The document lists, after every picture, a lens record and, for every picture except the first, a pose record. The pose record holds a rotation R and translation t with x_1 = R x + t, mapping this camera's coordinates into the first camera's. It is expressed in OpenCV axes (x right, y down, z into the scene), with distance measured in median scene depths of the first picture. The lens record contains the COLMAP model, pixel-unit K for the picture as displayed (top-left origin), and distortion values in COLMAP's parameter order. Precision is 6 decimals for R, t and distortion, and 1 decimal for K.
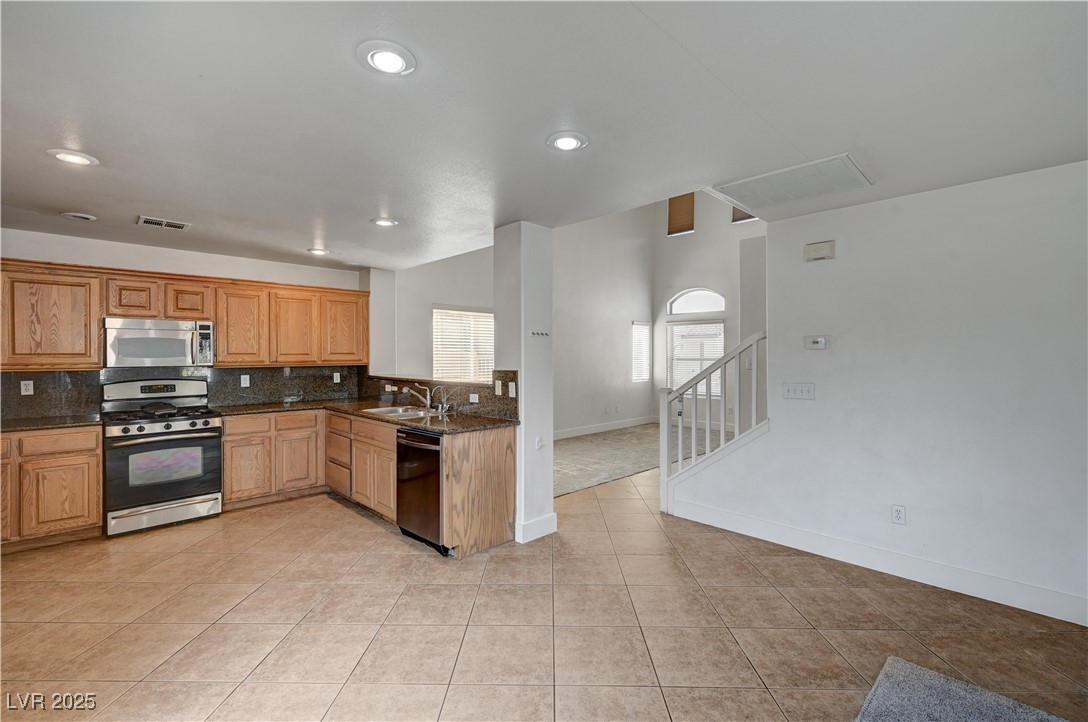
lens RADIAL K [[477.0, 0, 545.0], [0, 477.0, 364.5], [0, 0, 1]] dist [-0.002553, -0.000239]
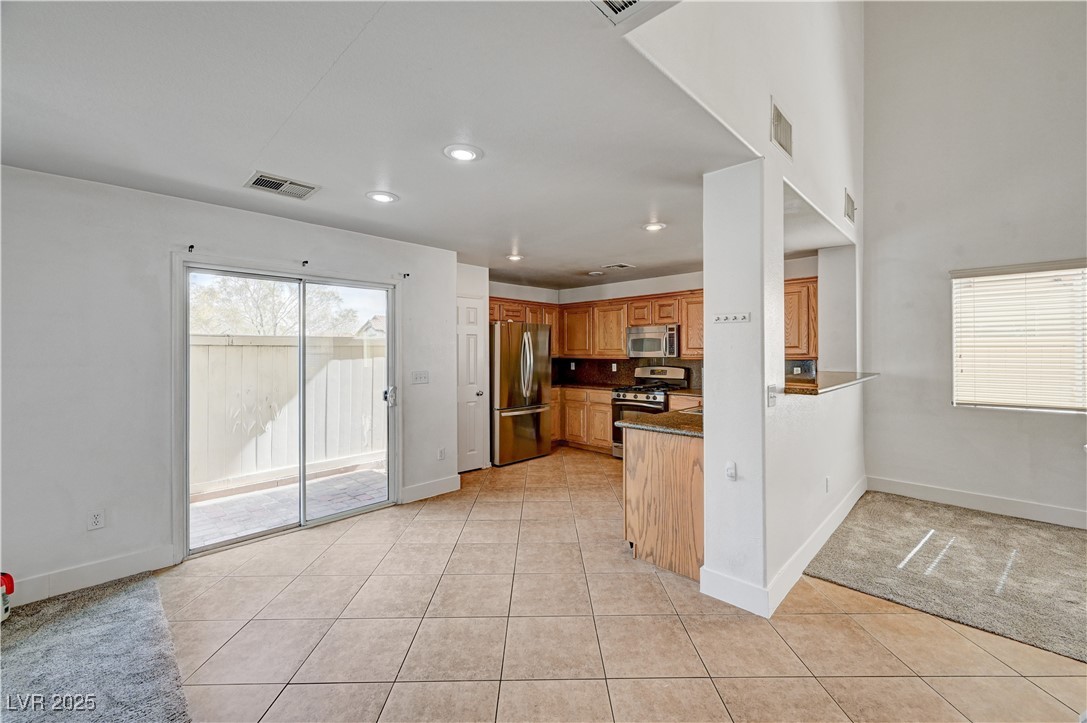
lens RADIAL K [[441.2, 0, 545.6], [0, 441.2, 356.9], [0, 0, 1]] dist [0.000221, -0.000019]
pose [[0.025184, 0.013206, -0.999596, 0.691979], [-0.014047, 0.999819, 0.012855, -0.012340], [0.999584, 0.013717, 0.025365, 0.763222]]
